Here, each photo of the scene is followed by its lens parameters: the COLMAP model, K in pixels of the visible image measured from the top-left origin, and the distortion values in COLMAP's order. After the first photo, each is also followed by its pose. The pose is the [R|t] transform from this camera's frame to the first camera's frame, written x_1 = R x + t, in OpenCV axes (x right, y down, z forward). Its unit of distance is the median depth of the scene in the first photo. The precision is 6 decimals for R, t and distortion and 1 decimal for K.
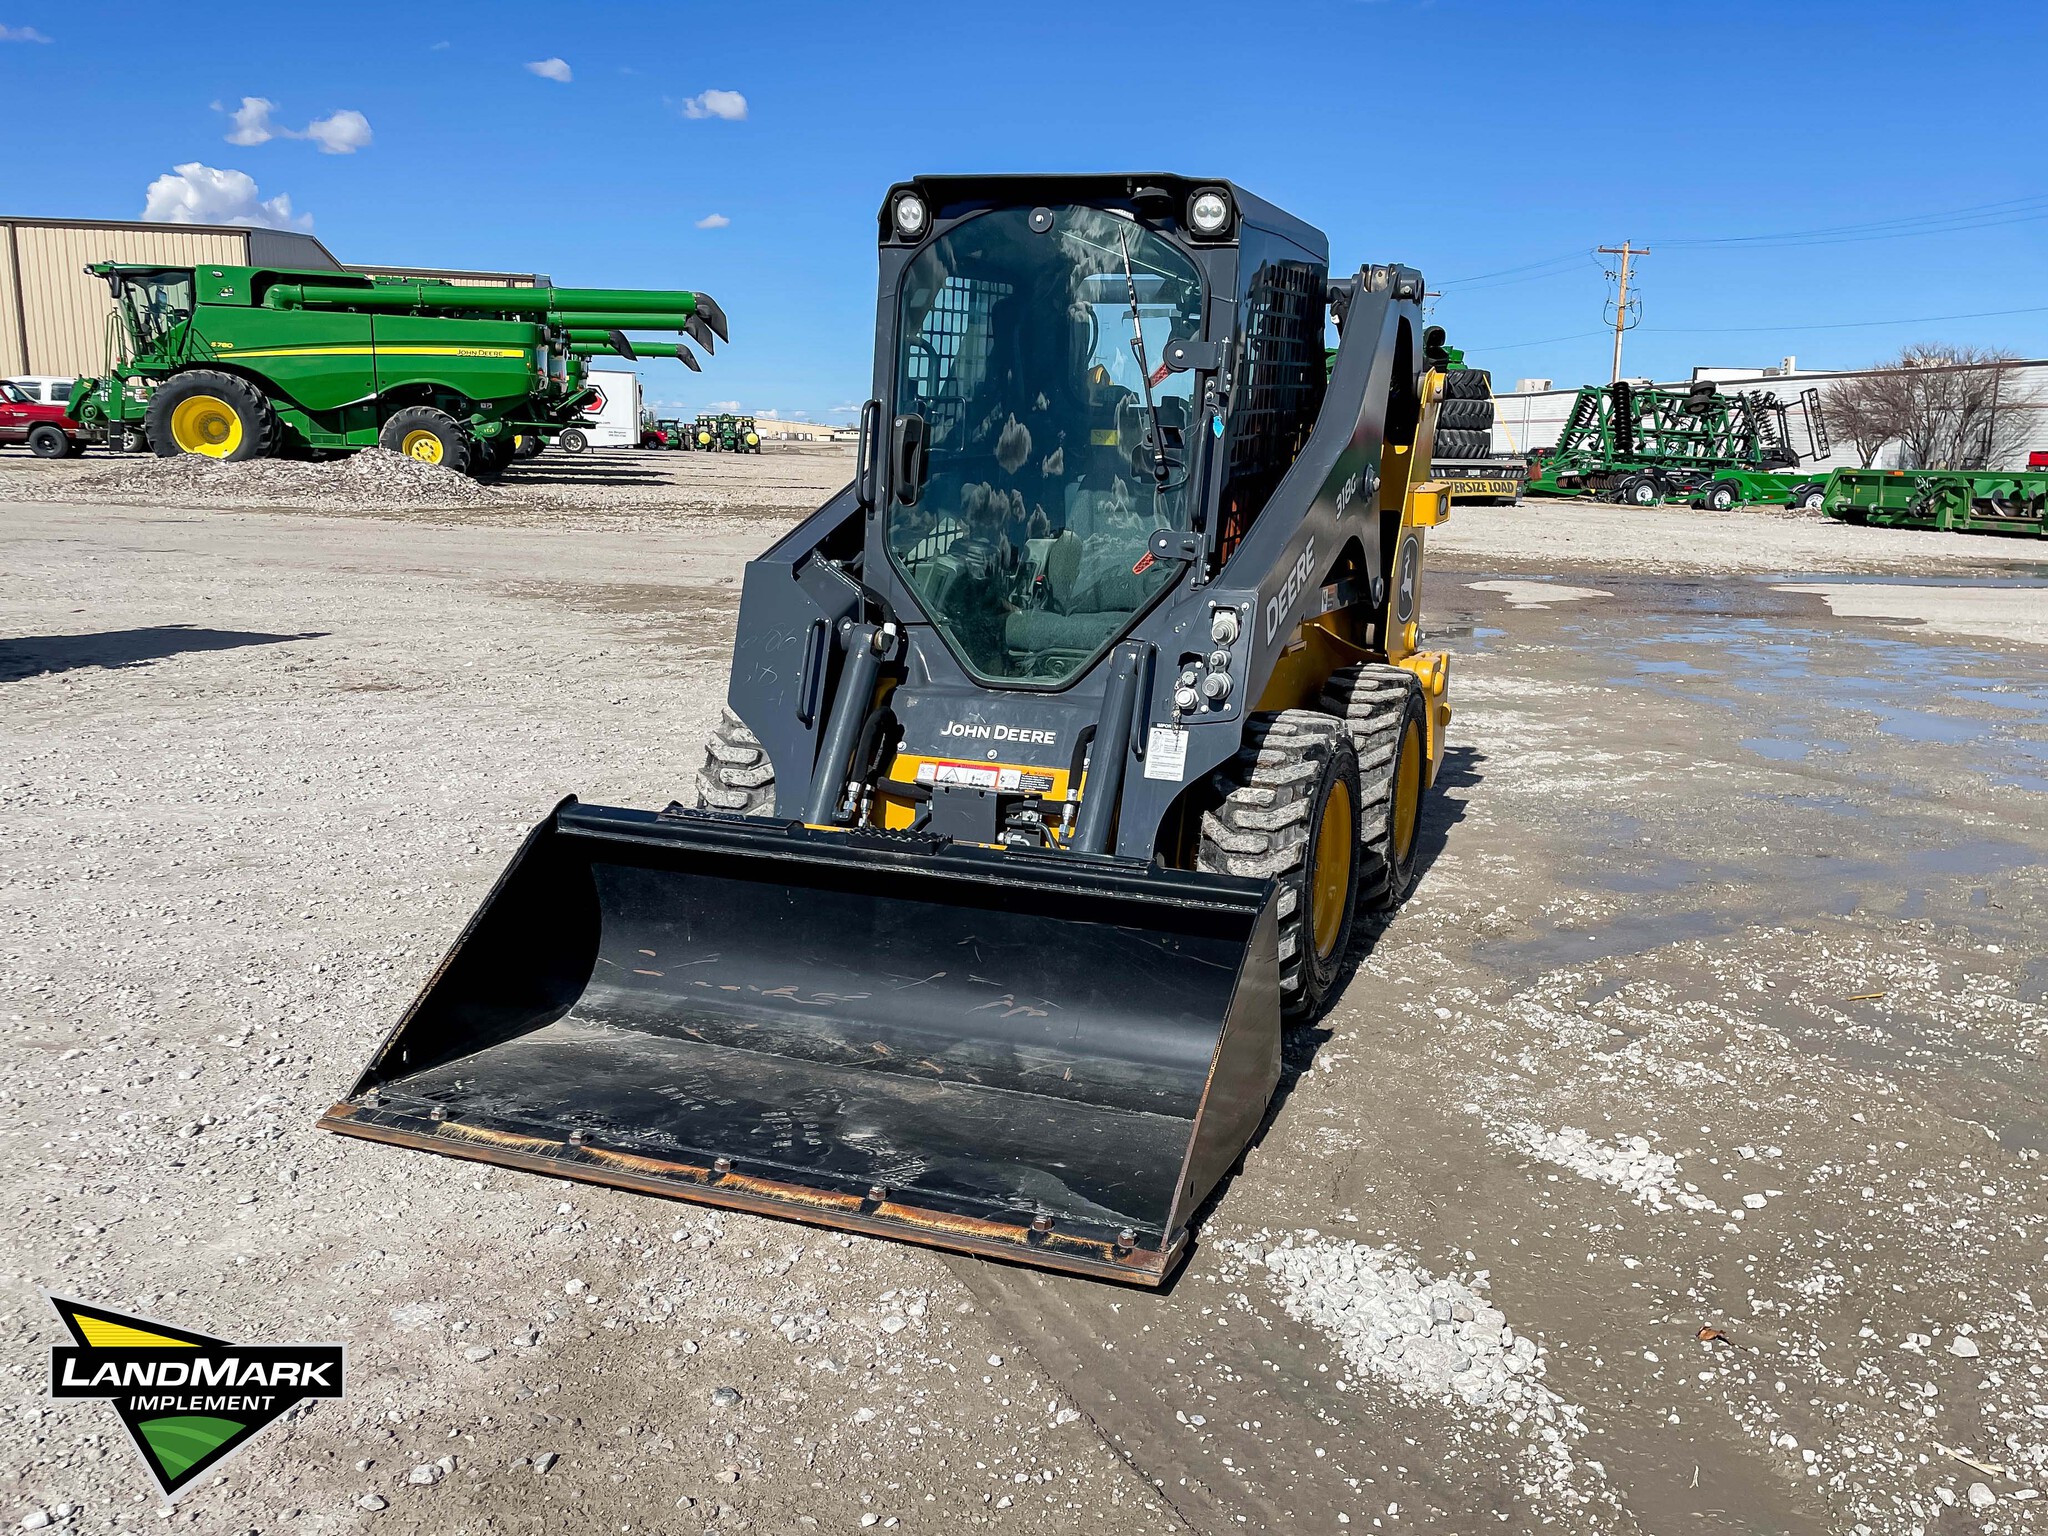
lens RADIAL K [[1507.5, 0, 1218.4], [0, 1507.5, 777.8], [0, 0, 1]] dist [0.093866, -0.126091]
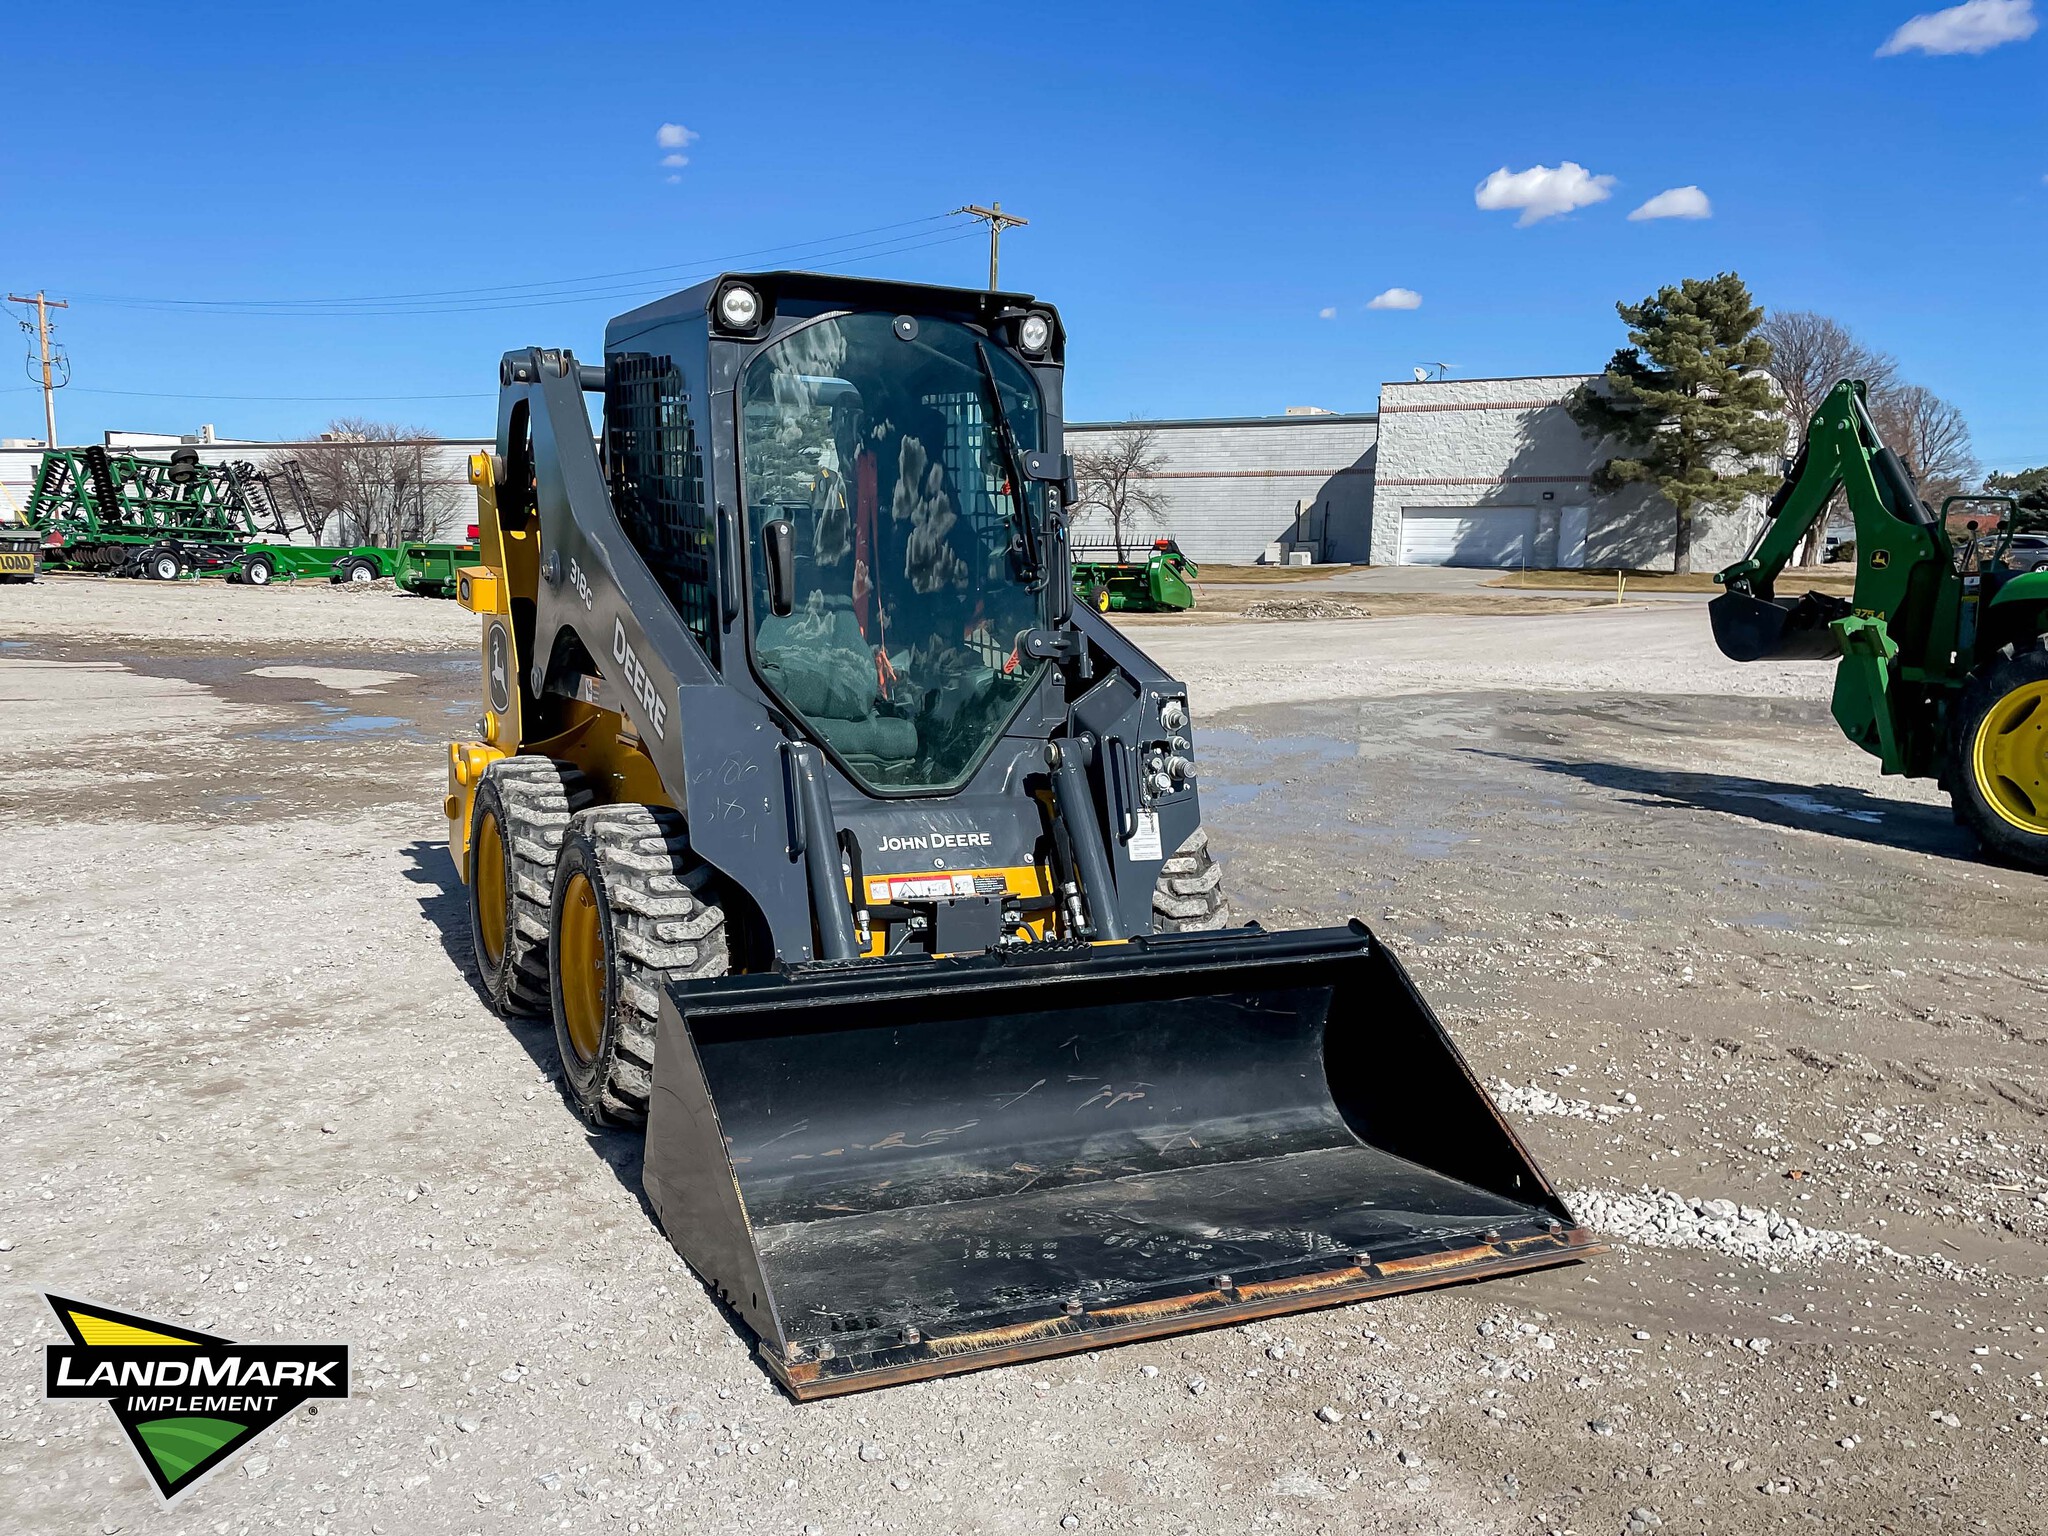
lens RADIAL K [[1534.7, 0, 853.6], [0, 1534.7, 820.0], [0, 0, 1]] dist [0.083628, -0.093384]
pose [[0.781358, -0.117616, 0.612900, -0.867944], [0.131505, 0.991059, 0.022535, -0.079217], [-0.610071, 0.062992, 0.789839, 0.259308]]
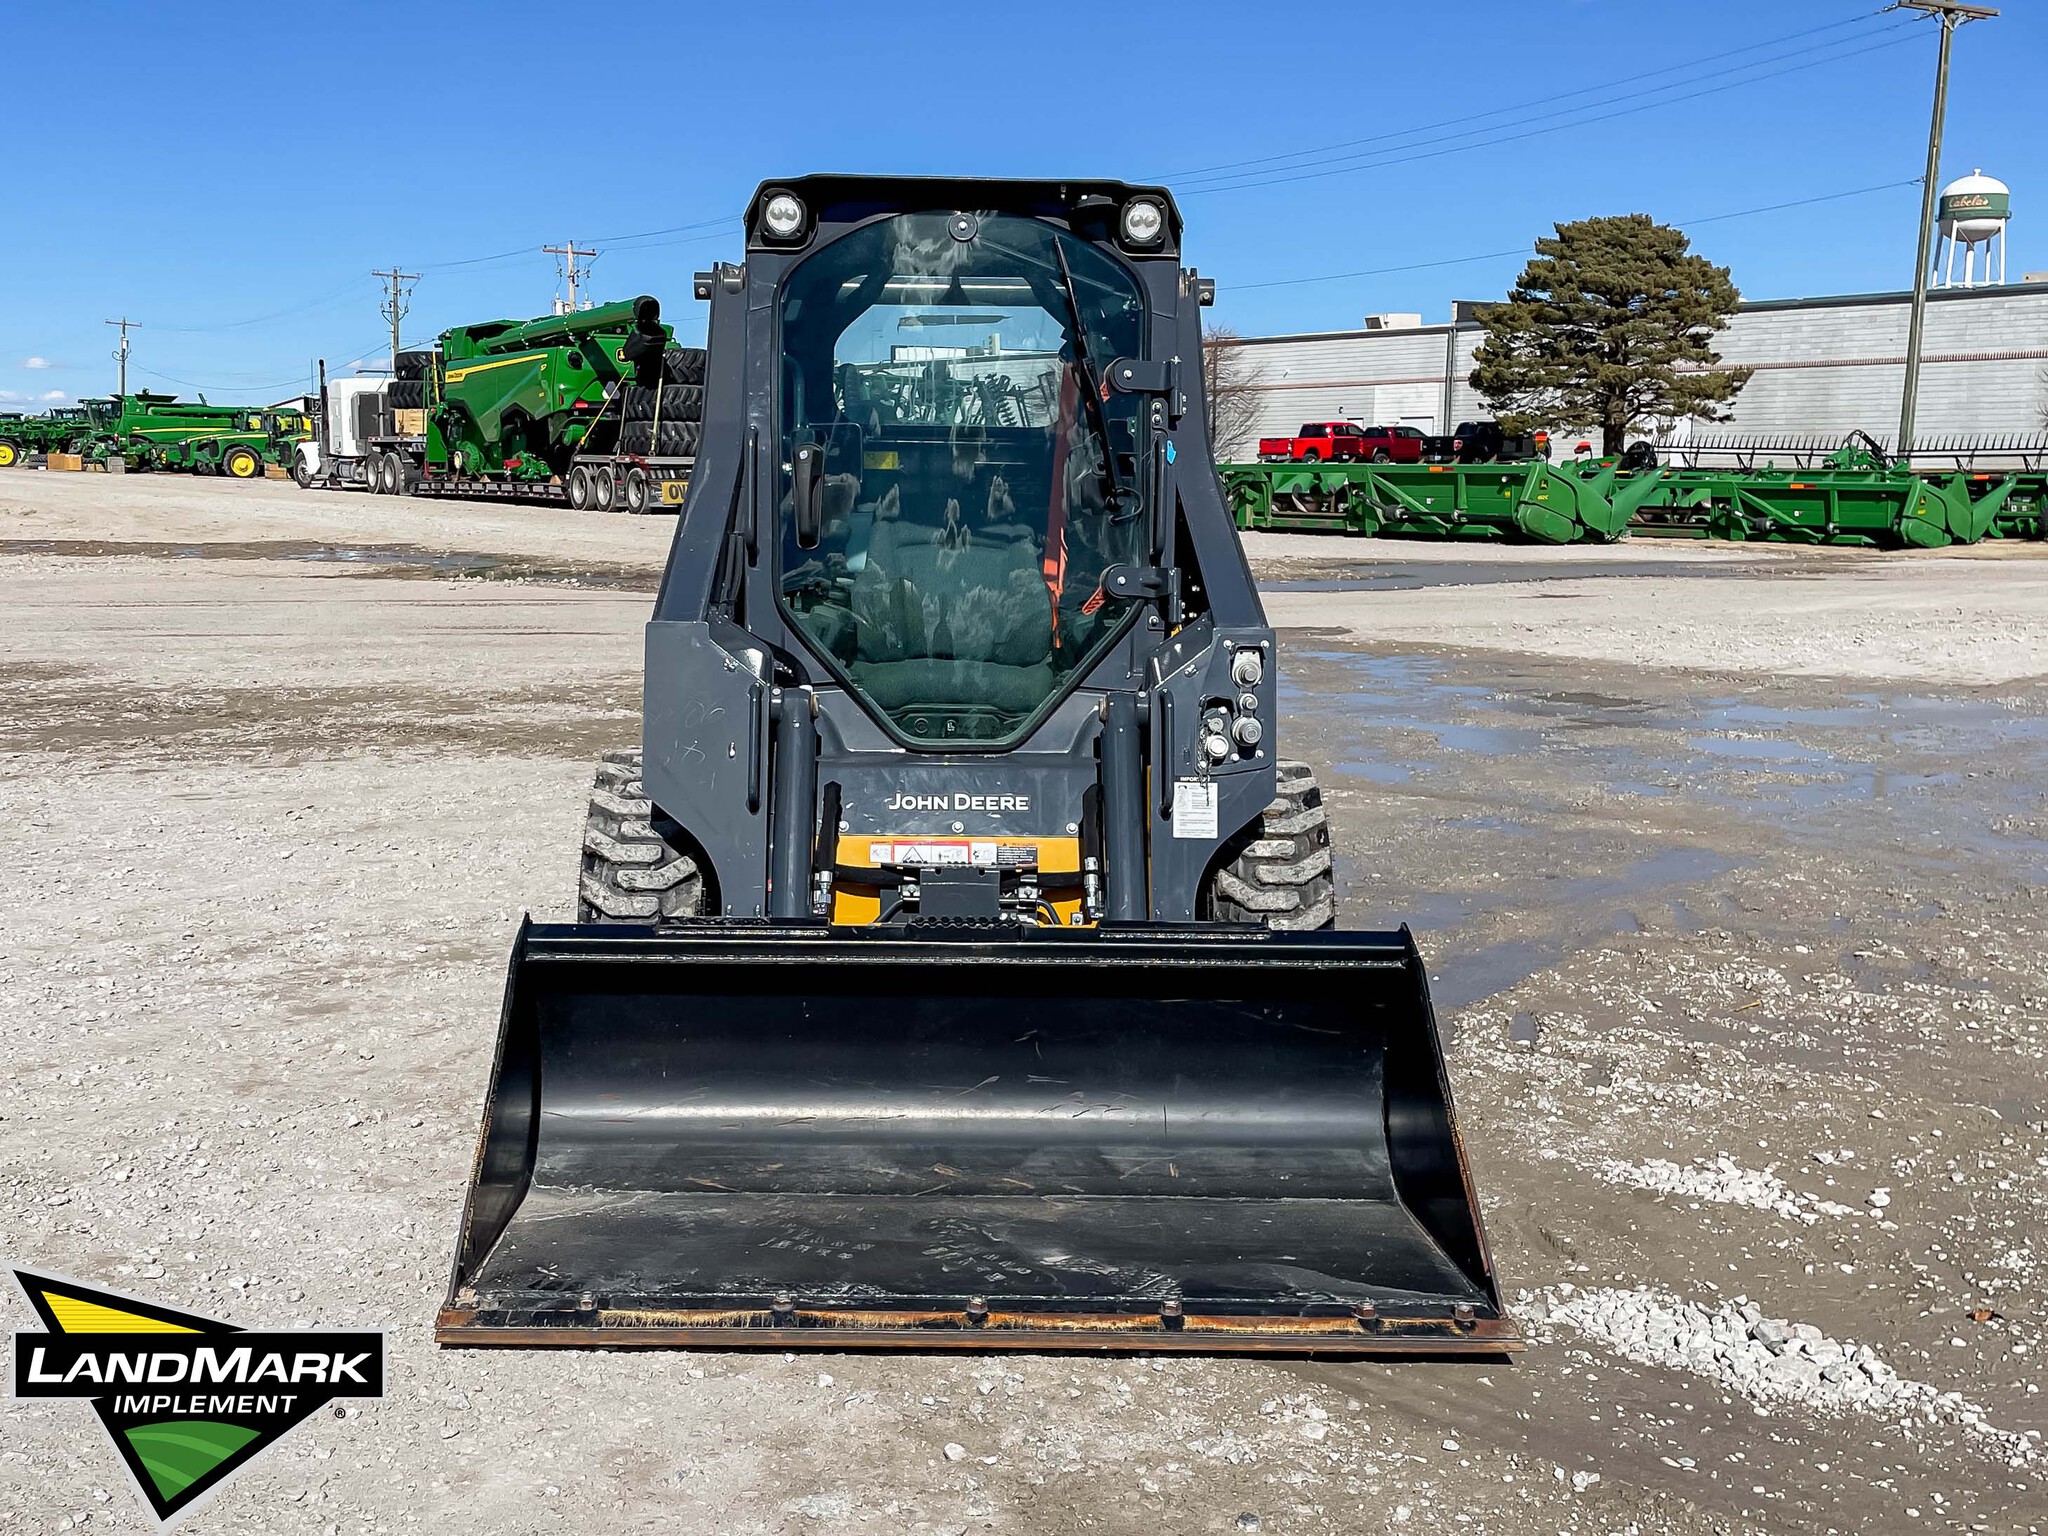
lens RADIAL K [[1857.5, 0, 972.3], [0, 1857.5, 772.7], [0, 0, 1]] dist [0.084166, -0.103329]
pose [[0.953161, -0.068495, 0.294607, -0.492768], [0.080031, 0.996419, -0.027266, -0.018263], [-0.291684, 0.049566, 0.955230, -0.035032]]
